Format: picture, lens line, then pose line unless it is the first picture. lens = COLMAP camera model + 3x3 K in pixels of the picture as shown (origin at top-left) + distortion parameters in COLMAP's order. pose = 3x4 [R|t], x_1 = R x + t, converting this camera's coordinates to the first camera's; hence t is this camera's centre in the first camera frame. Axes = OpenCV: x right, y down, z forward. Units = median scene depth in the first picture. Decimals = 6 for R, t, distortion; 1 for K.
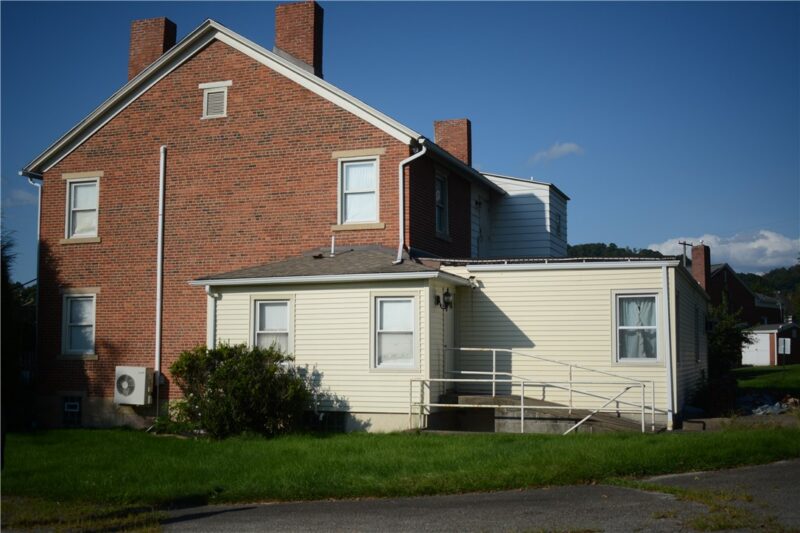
lens RADIAL K [[652.7, 0, 399.4], [0, 652.7, 272.9], [0, 0, 1]] dist [-0.010606, -0.013493]
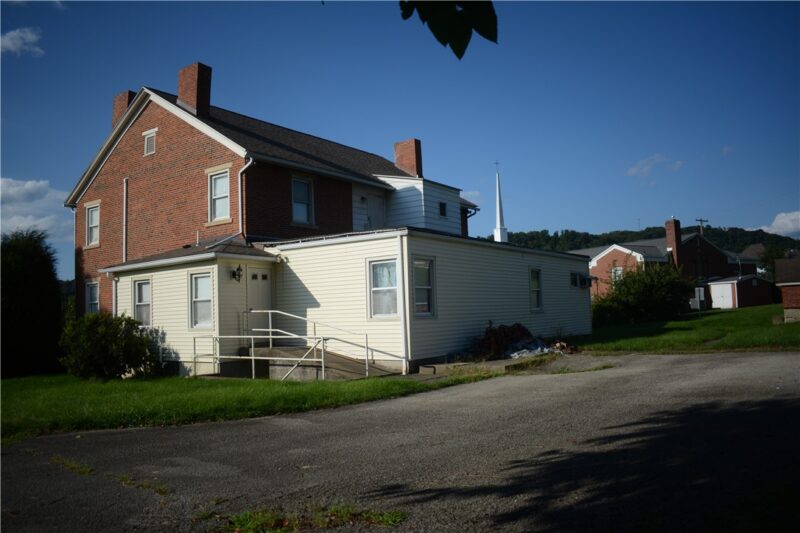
lens RADIAL K [[441.6, 0, 400.1], [0, 441.6, 261.5], [0, 0, 1]] dist [-0.045341, -0.000730]
pose [[0.980687, -0.058802, -0.186535, 0.503016], [0.060741, 0.998143, 0.004689, 0.029949], [0.185913, -0.015929, 0.982437, 0.194271]]
